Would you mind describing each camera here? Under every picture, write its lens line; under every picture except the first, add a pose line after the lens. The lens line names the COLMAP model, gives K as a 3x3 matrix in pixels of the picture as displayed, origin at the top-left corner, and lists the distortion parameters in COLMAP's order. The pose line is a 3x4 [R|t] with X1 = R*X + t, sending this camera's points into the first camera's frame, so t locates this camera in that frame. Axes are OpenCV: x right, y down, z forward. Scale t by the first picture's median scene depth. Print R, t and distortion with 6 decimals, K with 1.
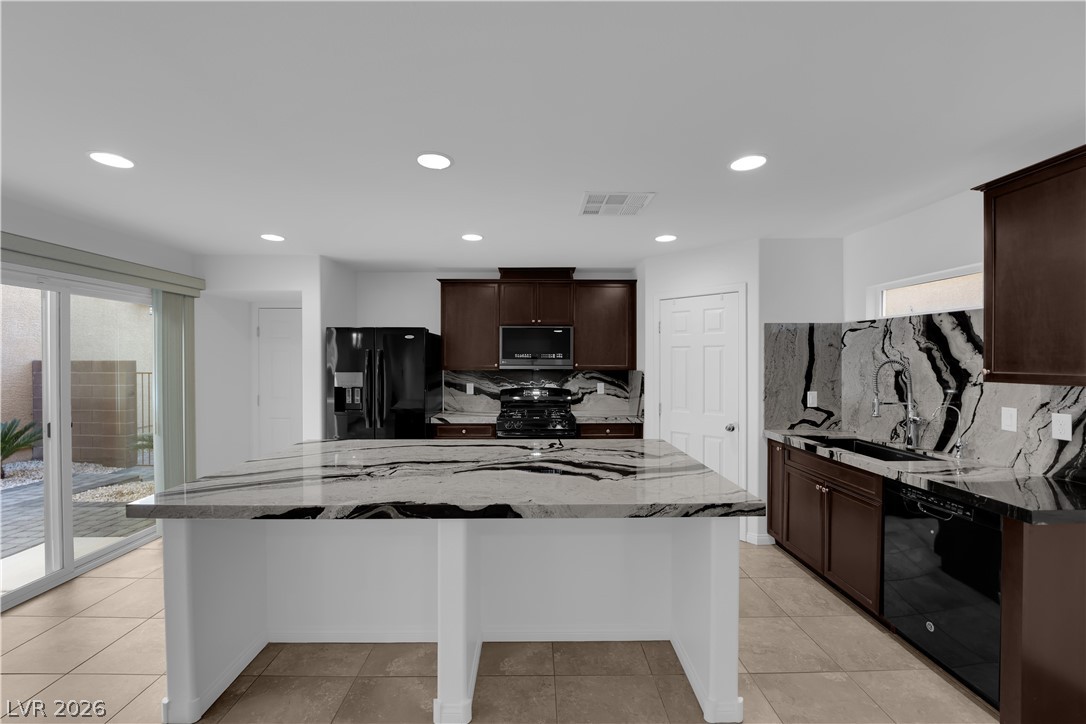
lens RADIAL K [[437.2, 0, 538.6], [0, 437.2, 363.9], [0, 0, 1]] dist [-0.009614, -0.003657]
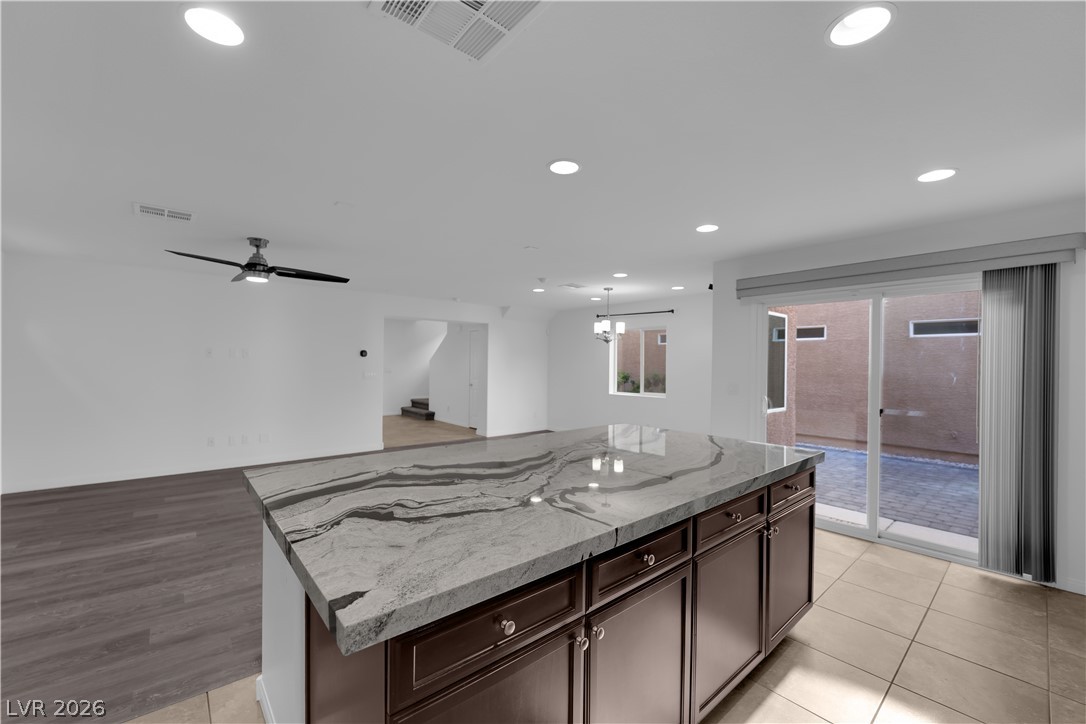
lens RADIAL K [[437.2, 0, 538.6], [0, 437.2, 363.9], [0, 0, 1]] dist [-0.009614, -0.003657]
pose [[-0.768276, -0.008715, -0.640059, 0.353493], [-0.018999, 0.999777, 0.009192, 0.017716], [0.639836, 0.019222, -0.768271, 1.241523]]
